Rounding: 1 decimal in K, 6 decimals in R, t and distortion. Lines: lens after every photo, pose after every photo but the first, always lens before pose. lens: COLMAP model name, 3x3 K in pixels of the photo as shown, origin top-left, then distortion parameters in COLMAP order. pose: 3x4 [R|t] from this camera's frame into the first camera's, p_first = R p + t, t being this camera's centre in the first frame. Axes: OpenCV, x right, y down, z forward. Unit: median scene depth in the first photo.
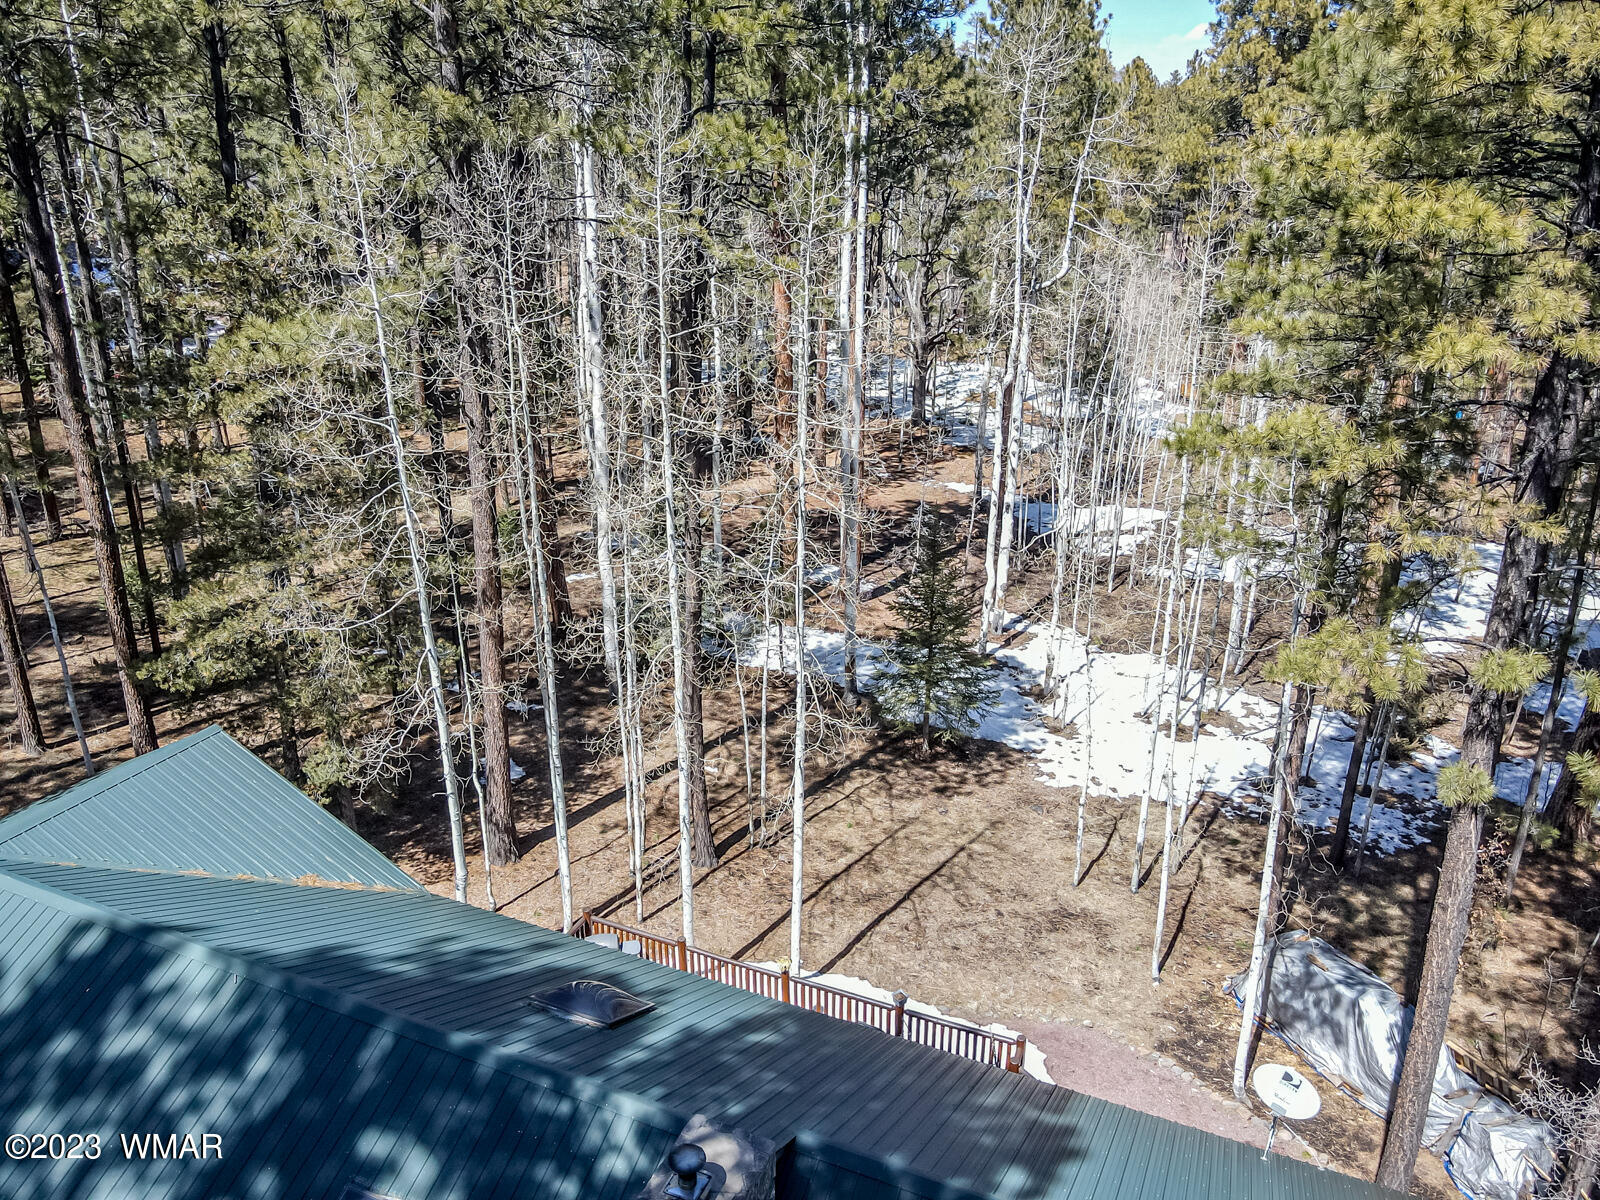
lens RADIAL K [[1168.1, 0, 800.0], [0, 1168.1, 600.0], [0, 0, 1]] dist [0.011492, 0.007799]
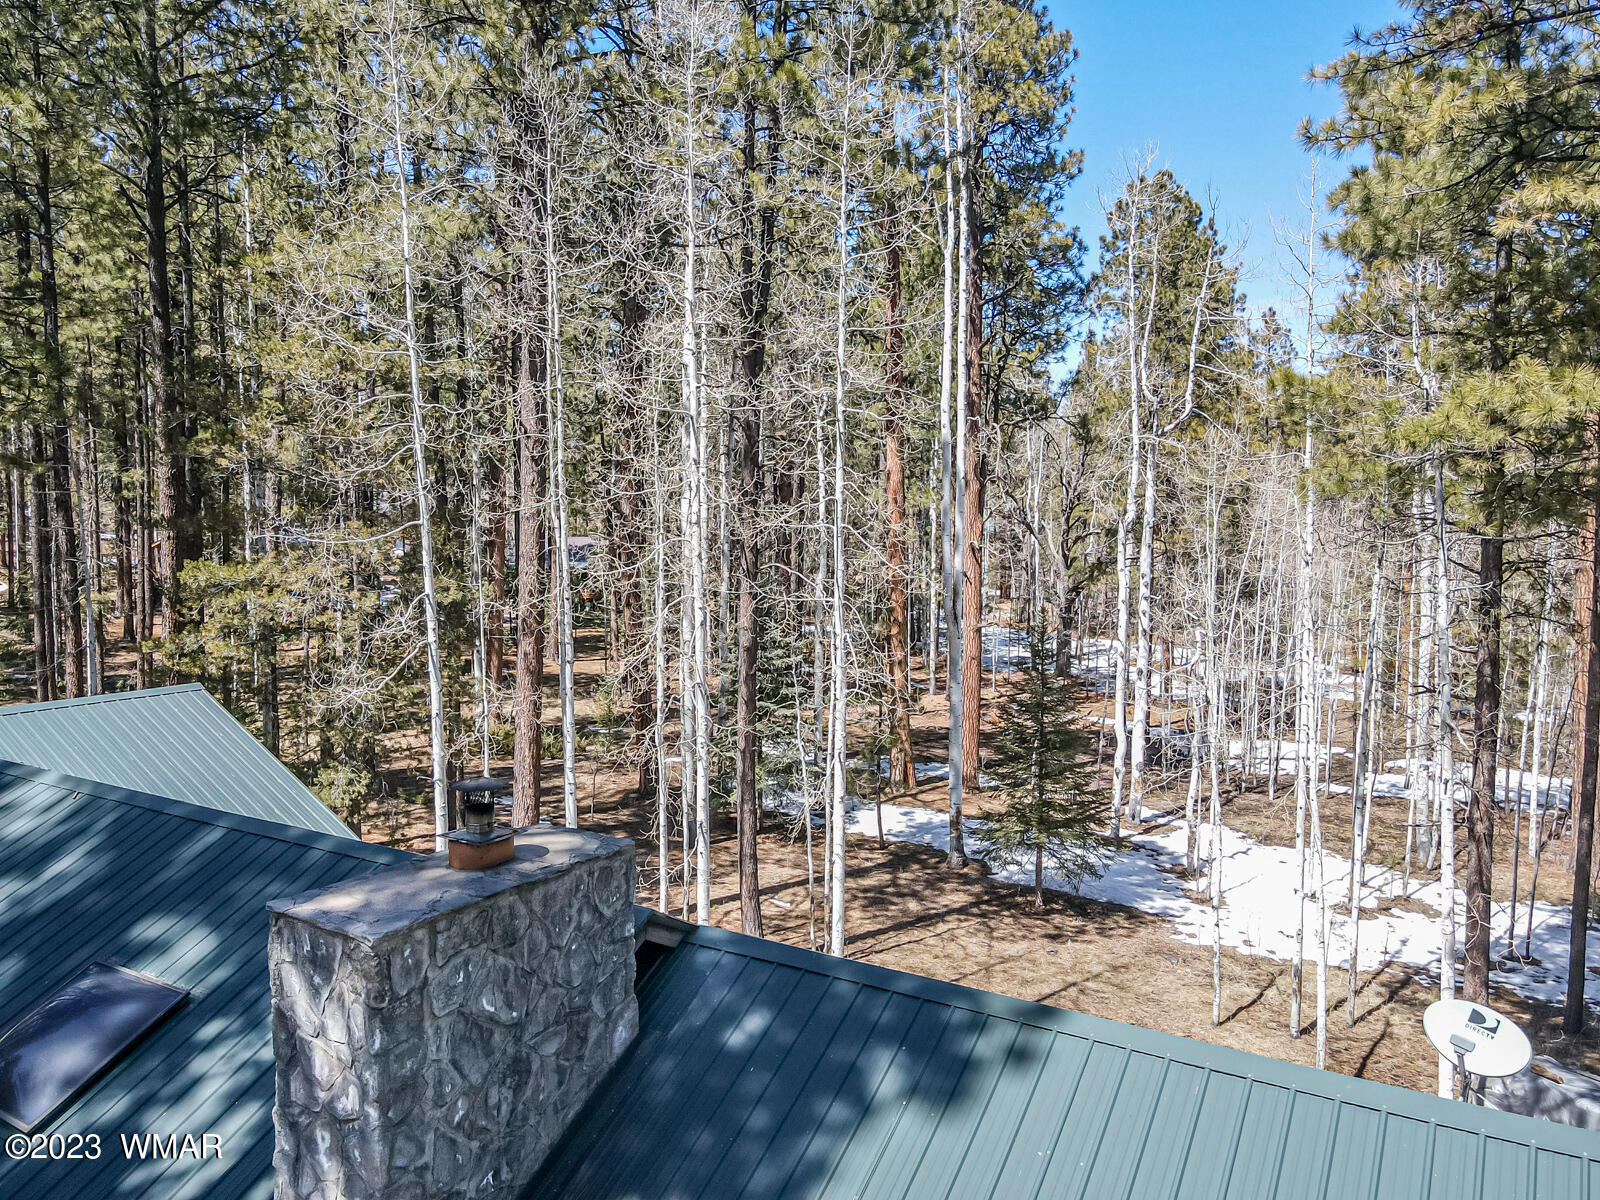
lens RADIAL K [[1166.4, 0, 800.0], [0, 1166.4, 600.0], [0, 0, 1]] dist [0.052358, -0.054675]
pose [[0.989860, 0.007440, -0.141849, 0.056931], [-0.048145, 0.957088, -0.285770, 0.174416], [0.133636, 0.289702, 0.947742, 0.108237]]
